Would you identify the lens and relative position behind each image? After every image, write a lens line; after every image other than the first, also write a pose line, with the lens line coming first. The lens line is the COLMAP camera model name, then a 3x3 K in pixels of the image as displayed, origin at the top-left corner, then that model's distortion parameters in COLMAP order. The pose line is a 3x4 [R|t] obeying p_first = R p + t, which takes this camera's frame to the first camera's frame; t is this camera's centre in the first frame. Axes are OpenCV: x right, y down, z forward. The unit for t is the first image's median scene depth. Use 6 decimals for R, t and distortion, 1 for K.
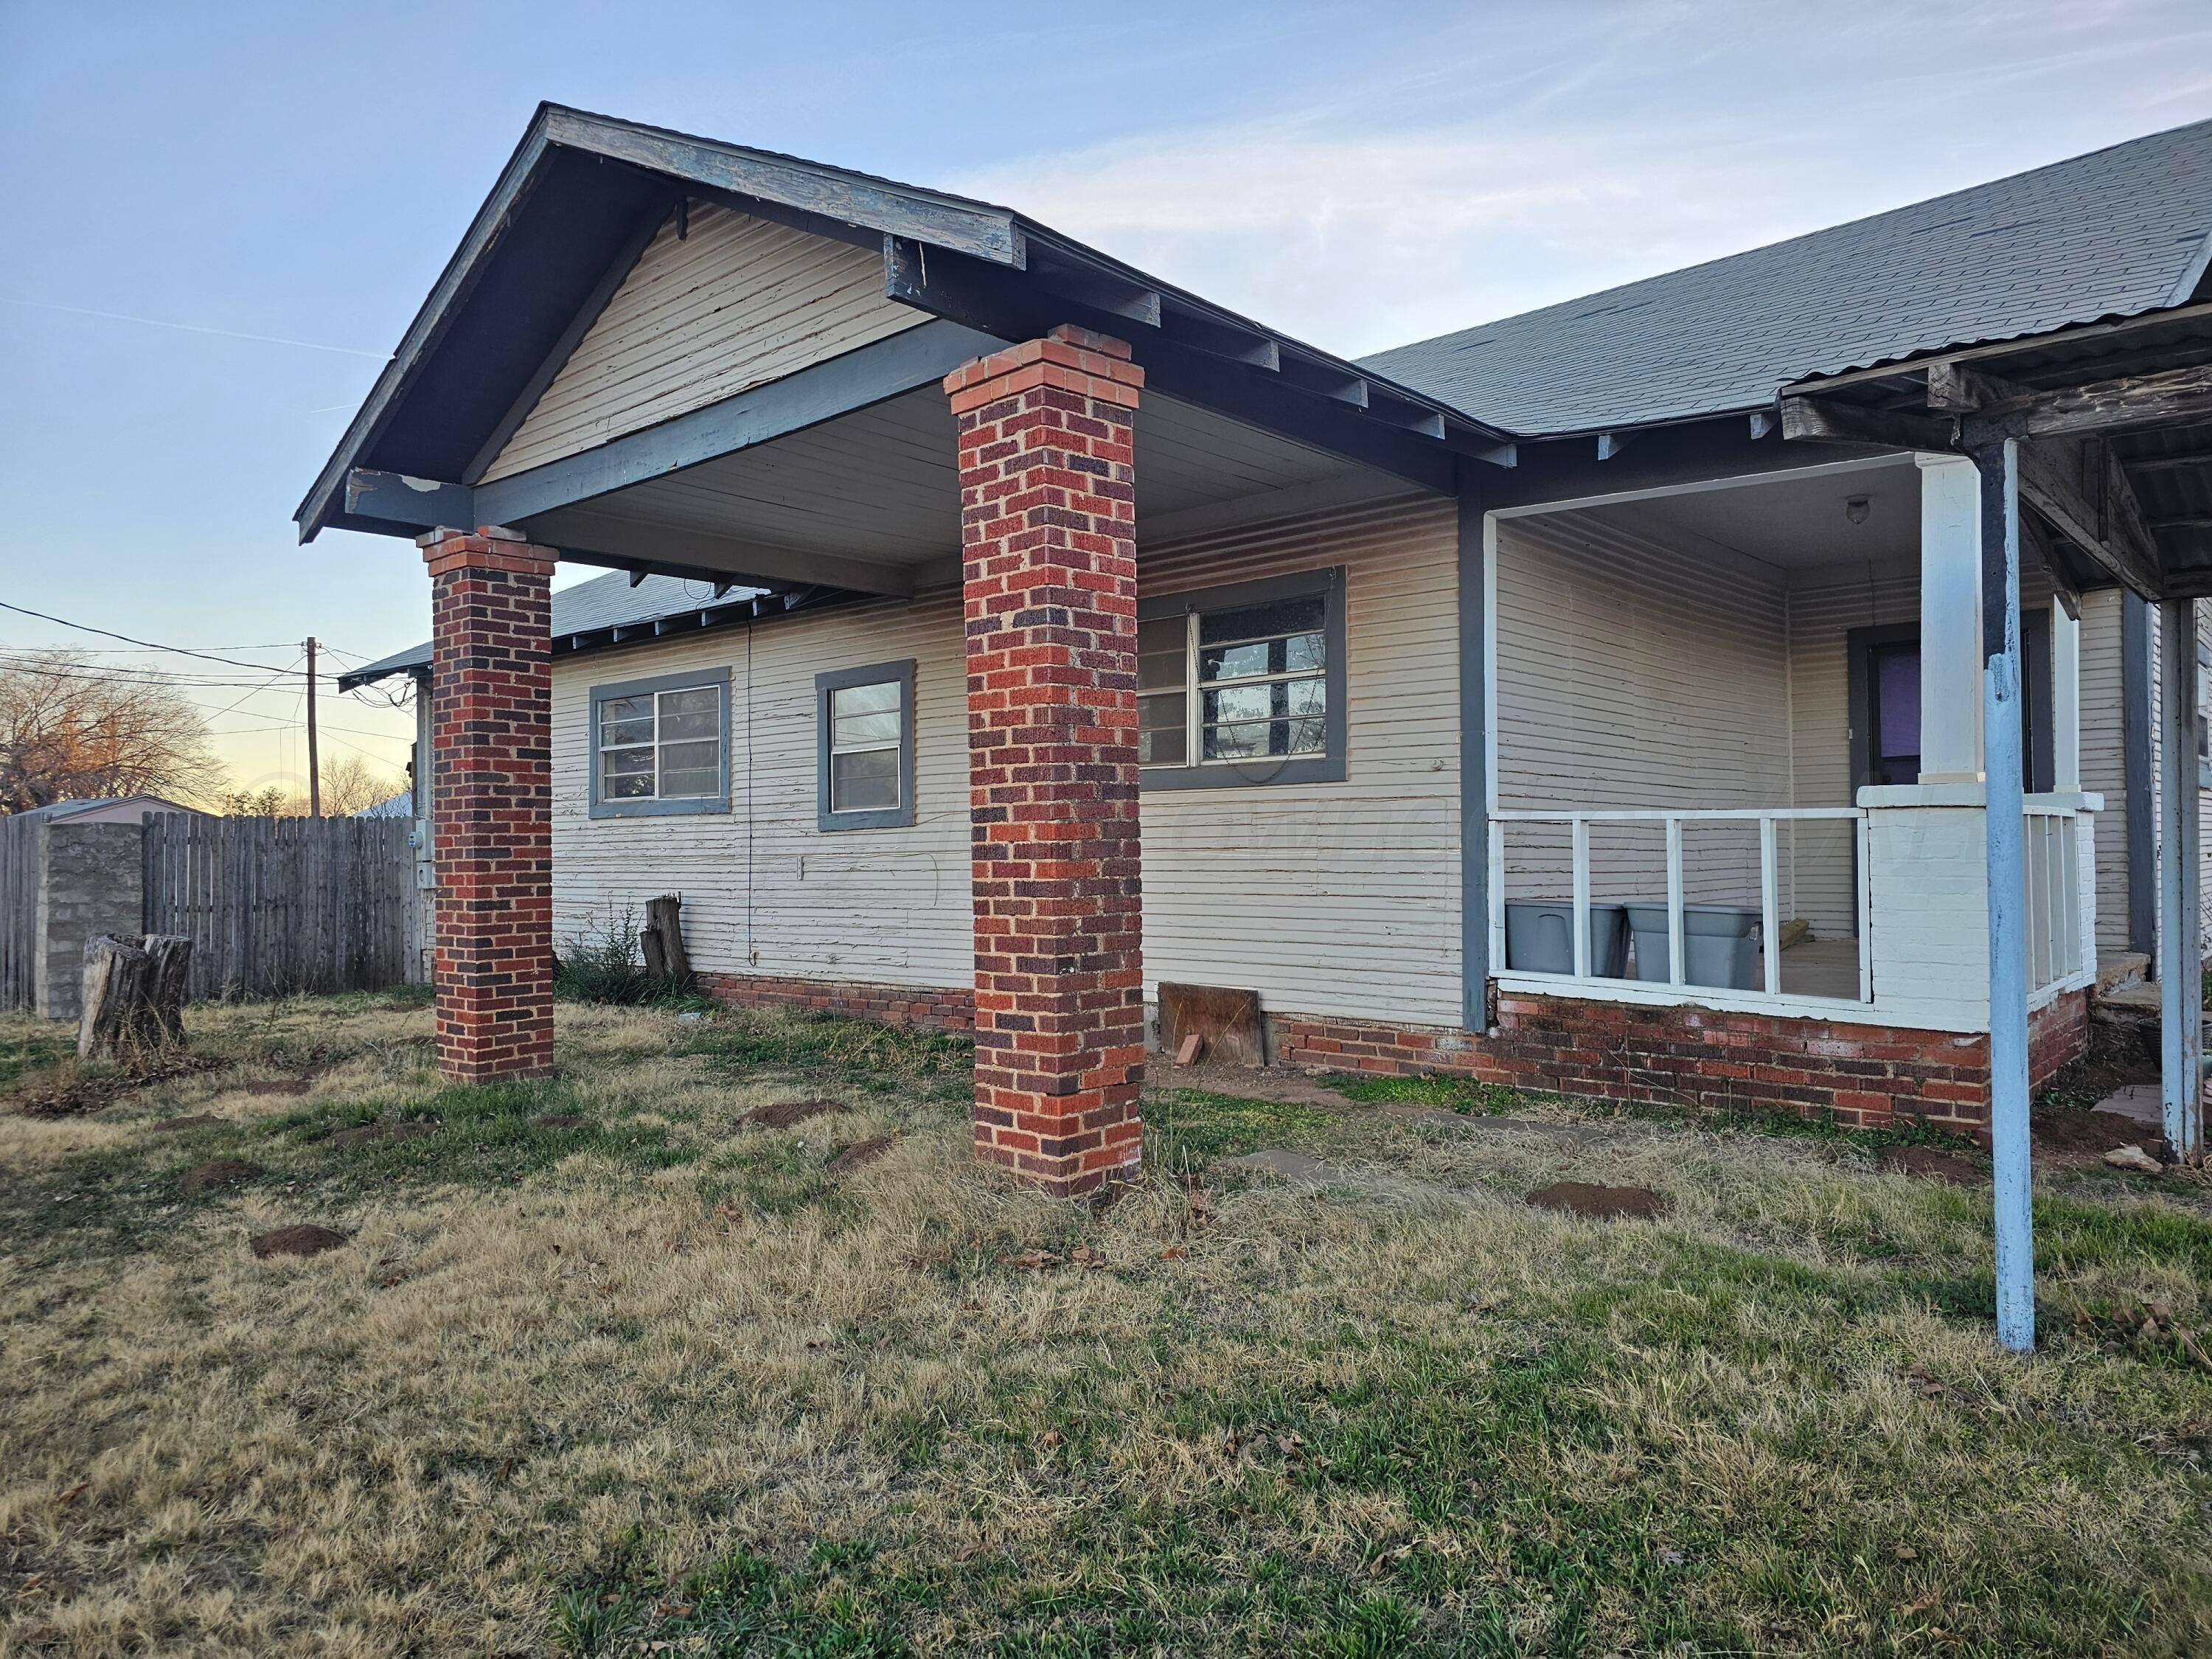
lens RADIAL K [[1480.0, 0, 1105.3], [0, 1480.0, 825.7], [0, 0, 1]] dist [0.037587, -0.013625]
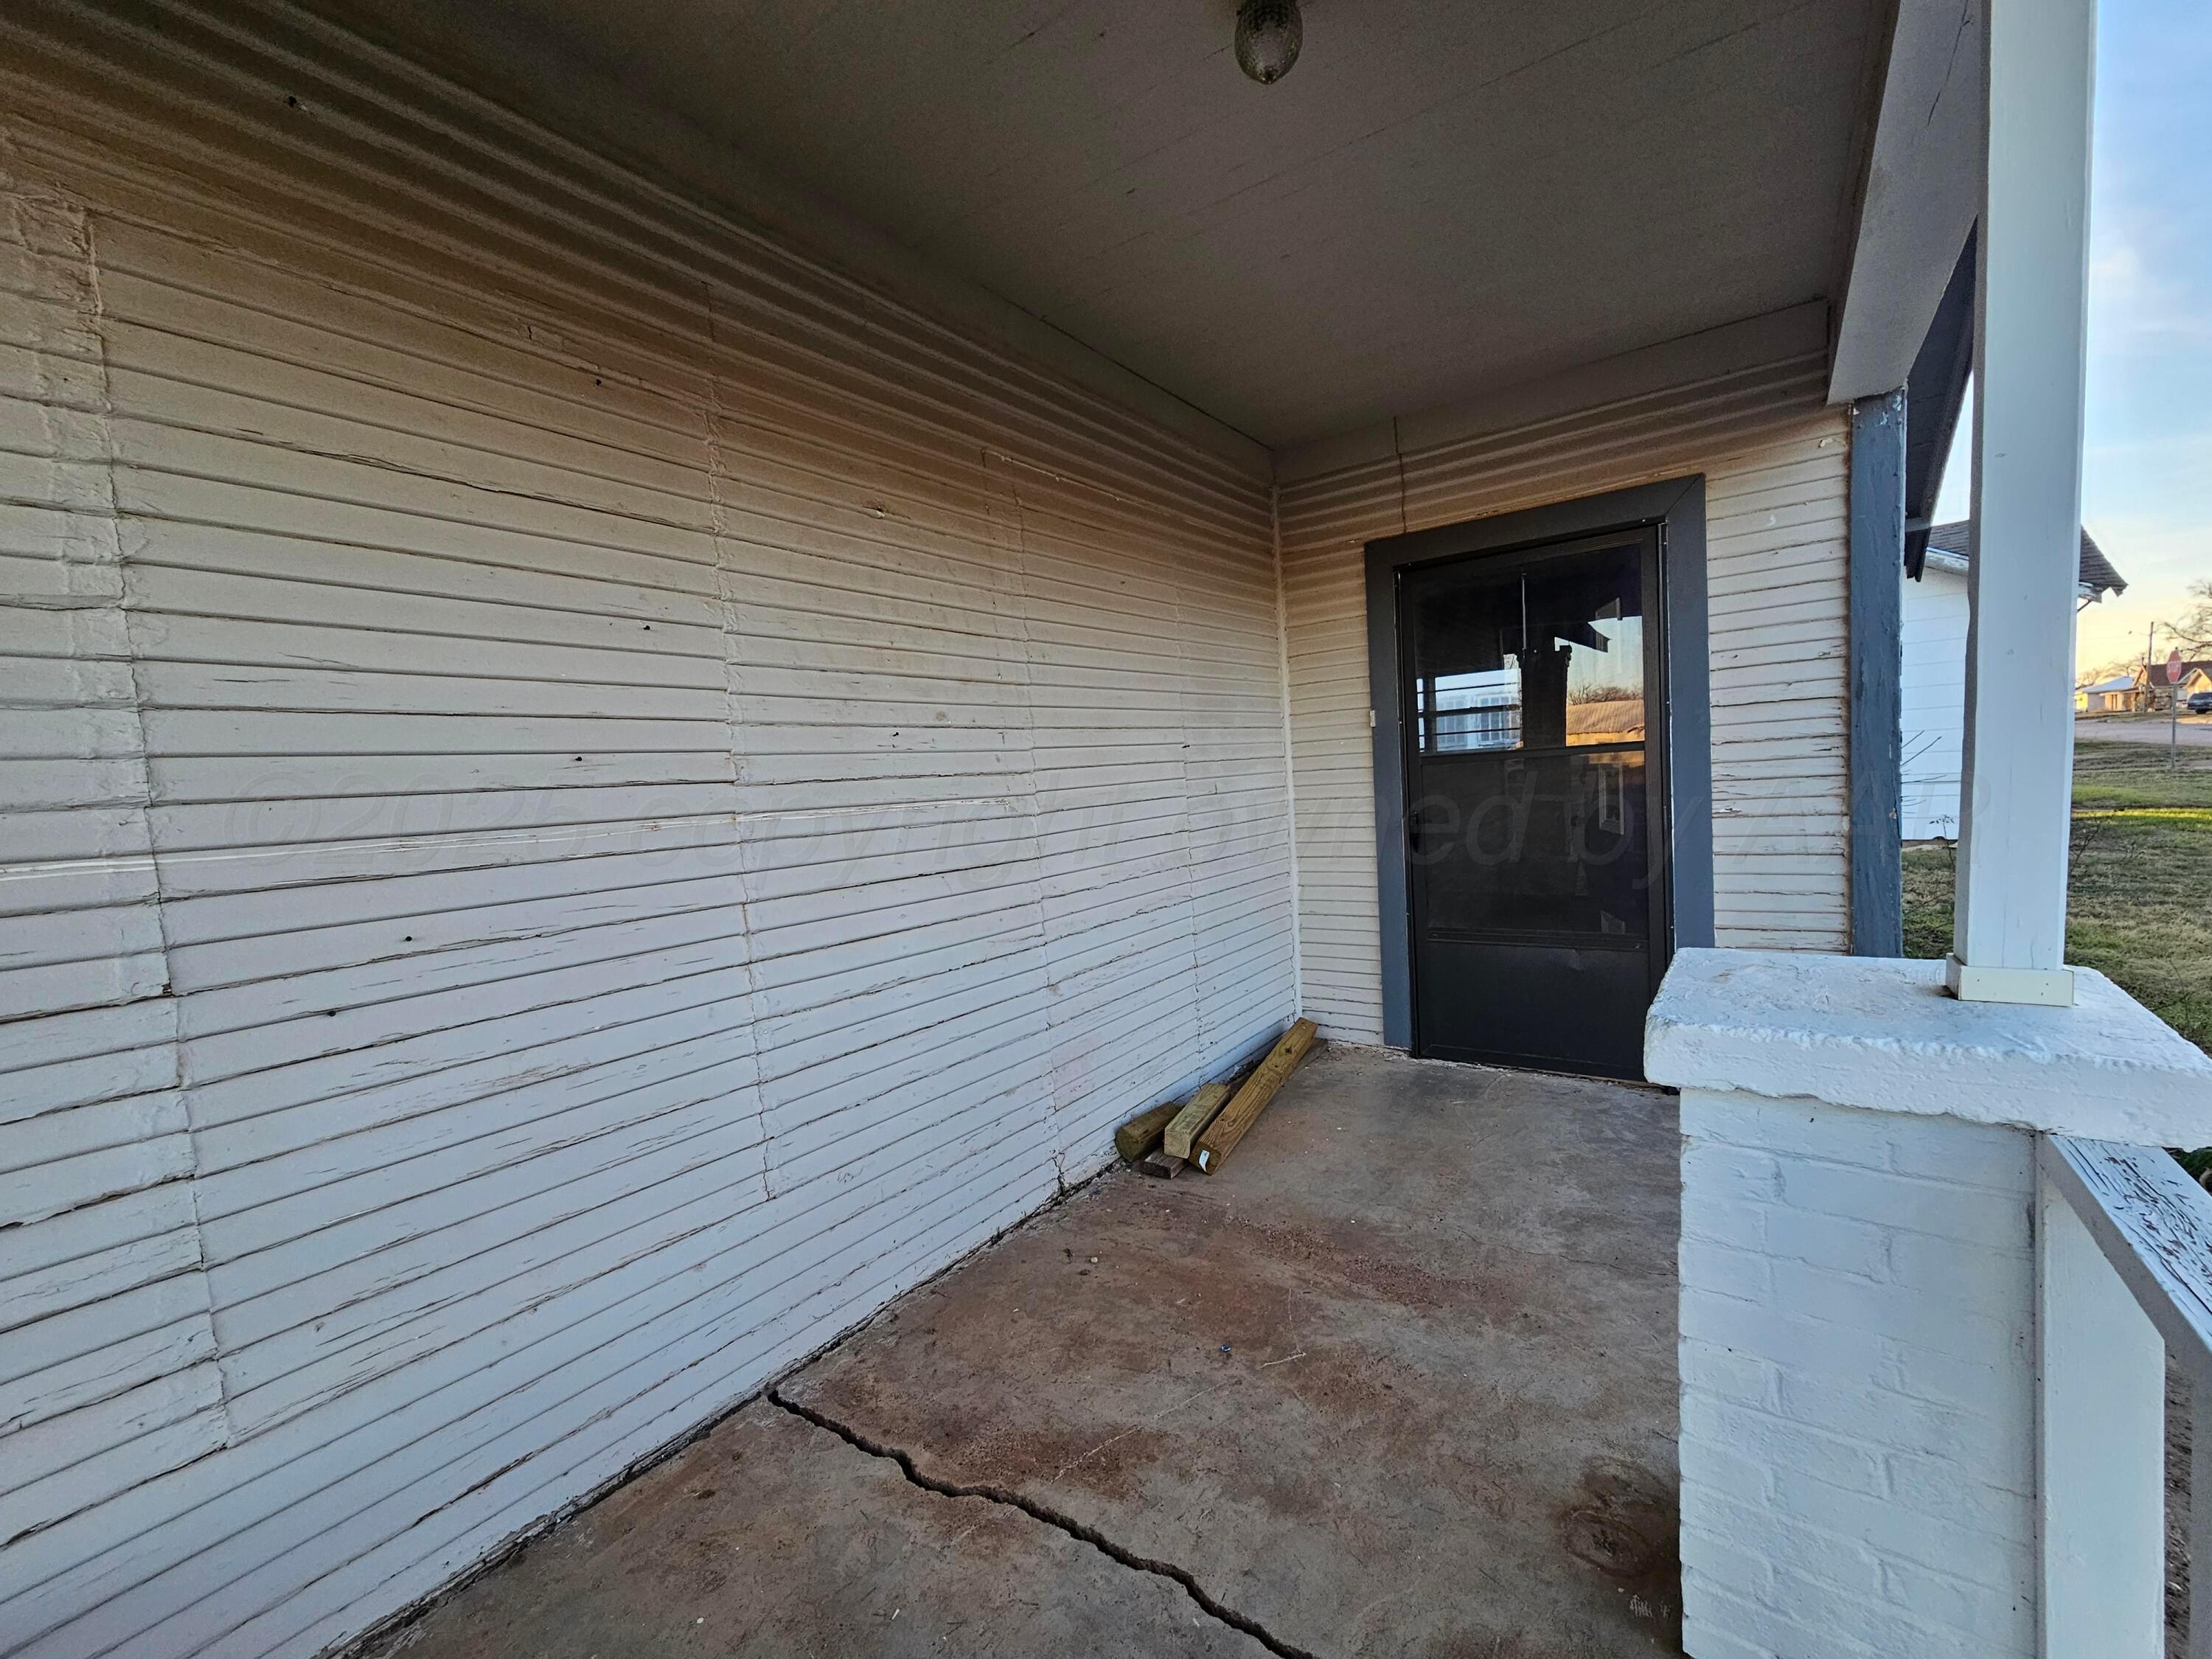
lens RADIAL K [[903.2, 0, 1109.8], [0, 903.2, 839.7], [0, 0, 1]] dist [0.001477, 0.000053]
pose [[0.992700, -0.054930, 0.107372, 0.350562], [0.045327, 0.994917, 0.089915, -0.050130], [-0.111765, -0.084392, 0.990145, 0.643557]]
